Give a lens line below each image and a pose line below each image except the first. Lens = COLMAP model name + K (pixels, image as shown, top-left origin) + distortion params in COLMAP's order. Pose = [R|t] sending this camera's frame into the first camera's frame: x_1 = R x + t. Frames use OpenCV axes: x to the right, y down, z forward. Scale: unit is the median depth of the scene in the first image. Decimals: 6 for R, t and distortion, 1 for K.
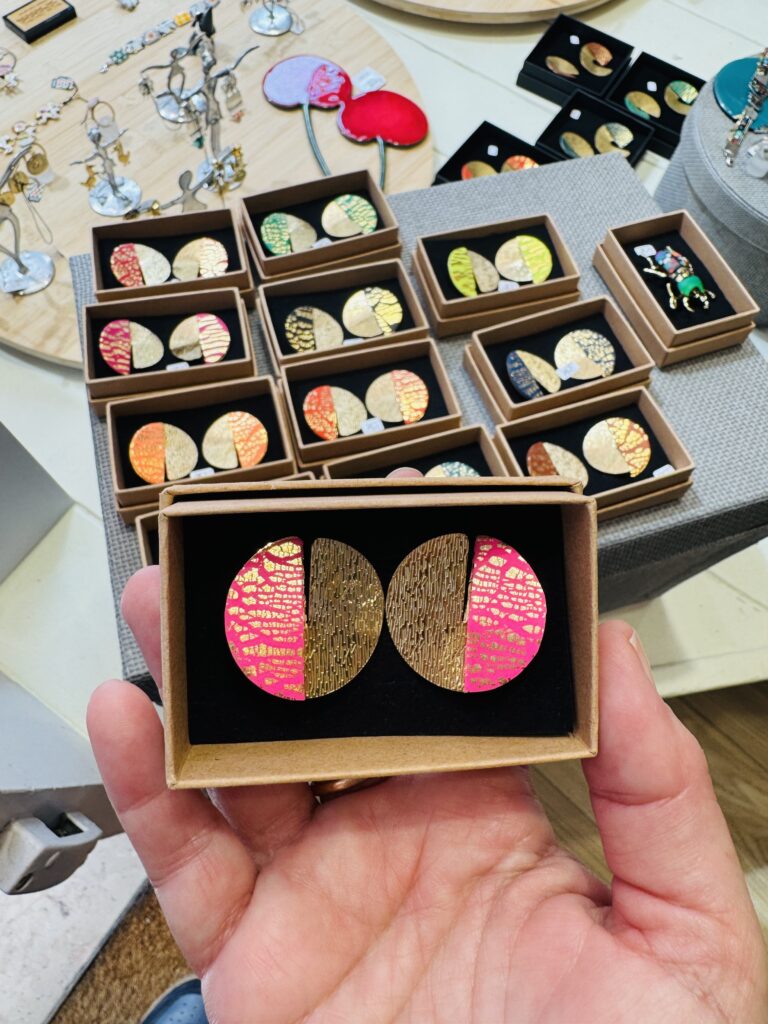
lens RADIAL K [[686.7, 0, 384.0], [0, 686.7, 512.0], [0, 0, 1]] dist [0.000166, 0.001928]
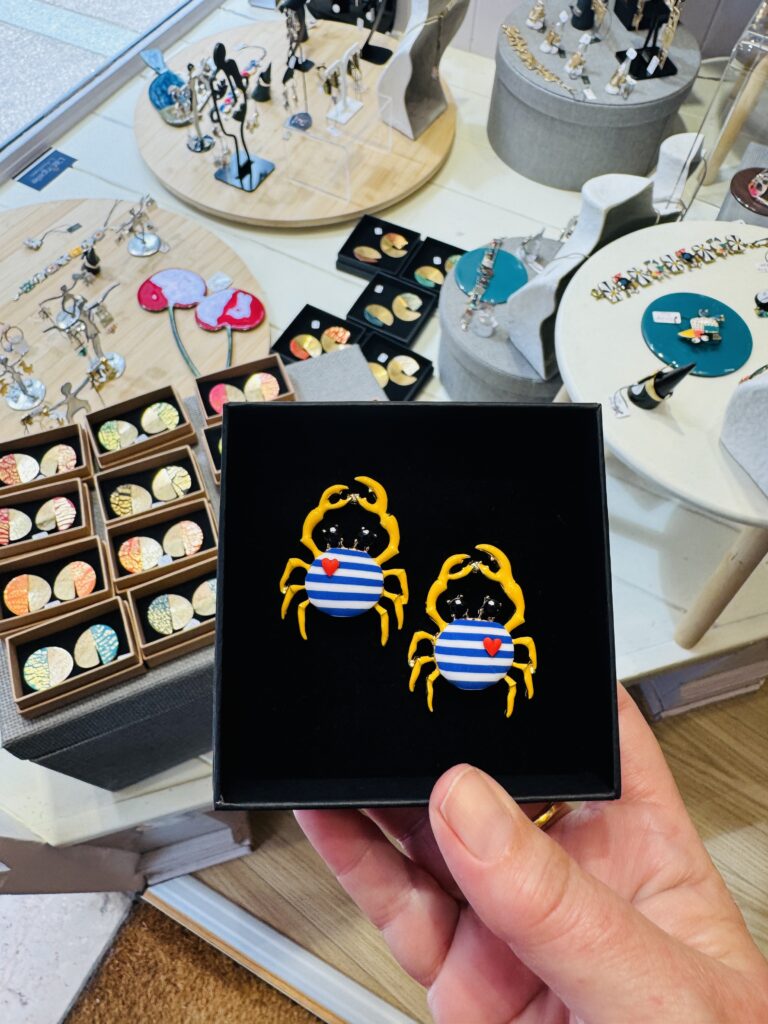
lens RADIAL K [[712.9, 0, 384.0], [0, 712.9, 512.0], [0, 0, 1]] dist [0.003635, -0.001199]
pose [[0.993311, -0.115115, 0.009057, 0.390518], [0.115315, 0.984839, -0.129591, 0.026342], [0.005998, 0.129769, 0.991526, -0.496952]]
